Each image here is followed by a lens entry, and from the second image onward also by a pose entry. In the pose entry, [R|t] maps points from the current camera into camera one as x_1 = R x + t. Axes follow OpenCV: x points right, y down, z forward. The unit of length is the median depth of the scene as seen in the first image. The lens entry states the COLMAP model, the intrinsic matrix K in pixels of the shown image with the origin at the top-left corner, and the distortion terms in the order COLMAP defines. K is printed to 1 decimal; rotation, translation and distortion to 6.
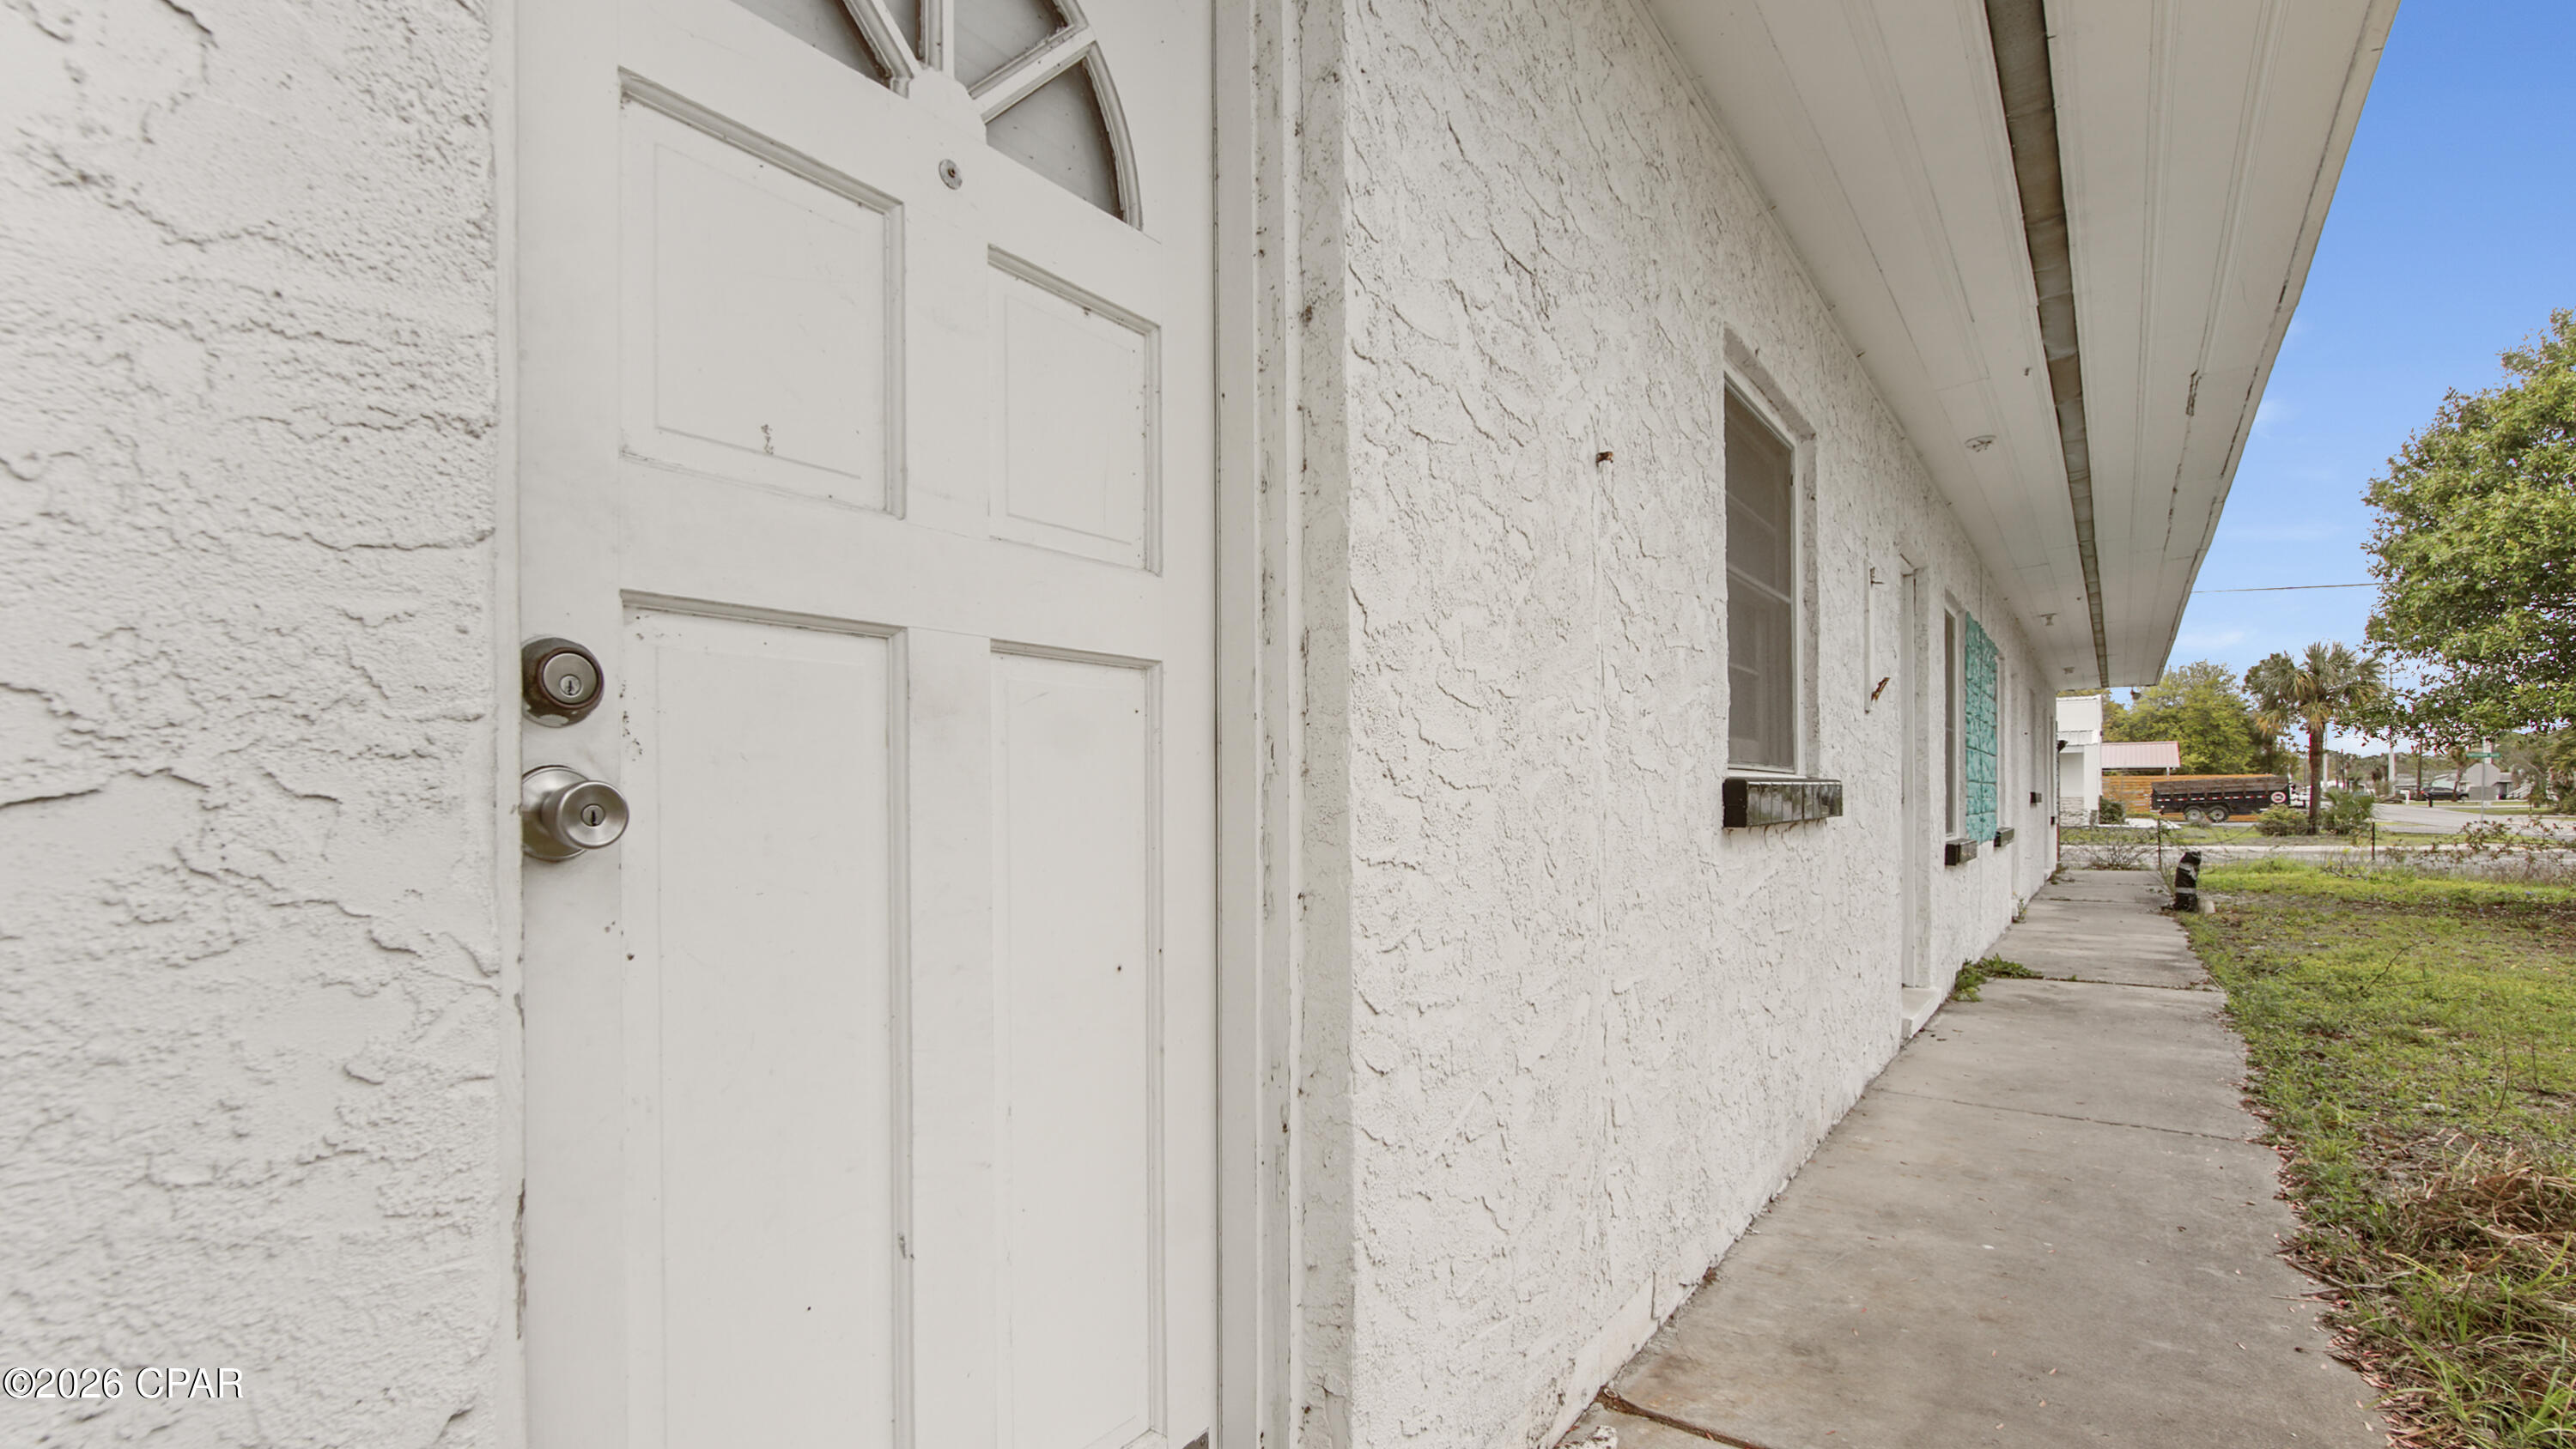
lens RADIAL K [[1156.5, 0, 1289.1], [0, 1156.5, 764.1], [0, 0, 1]] dist [-0.015378, 0.009267]
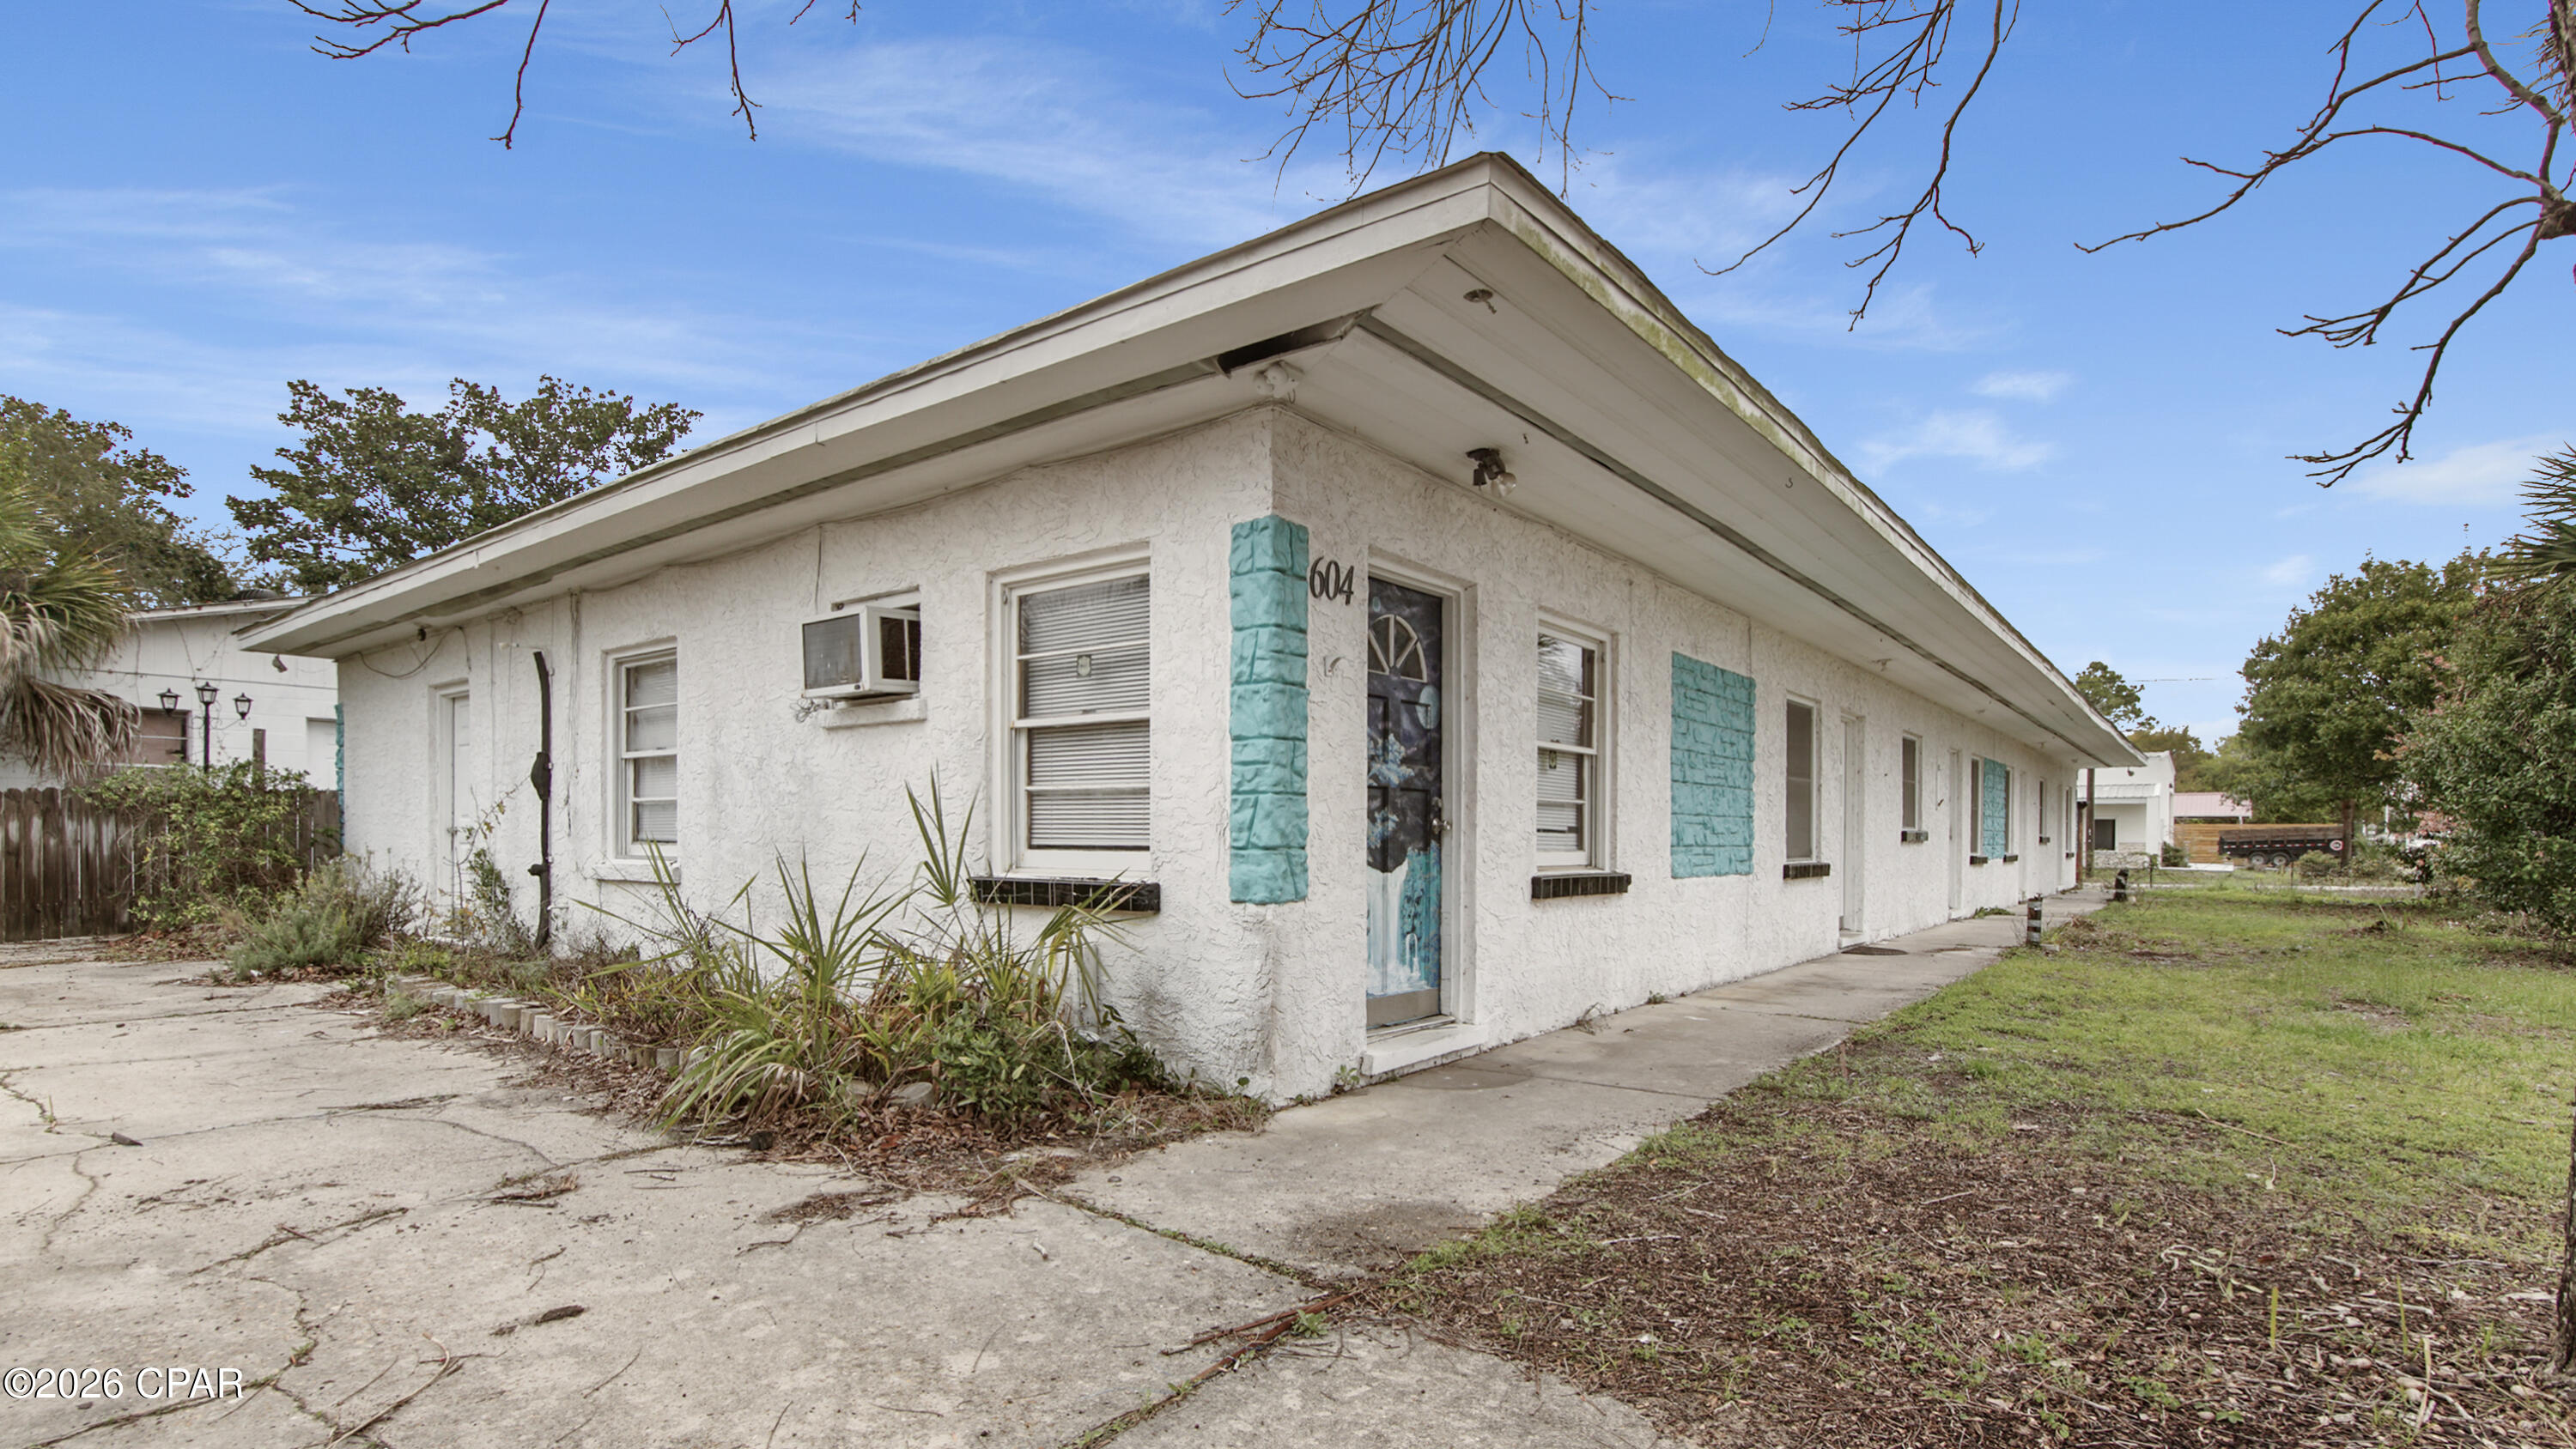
lens RADIAL K [[1156.5, 0, 1289.1], [0, 1156.5, 764.1], [0, 0, 1]] dist [-0.015378, 0.009267]
pose [[0.998186, 0.008924, -0.059534, -0.147153], [-0.010817, 0.999443, -0.031555, -0.006885], [0.059219, 0.032142, 0.997727, -0.307191]]
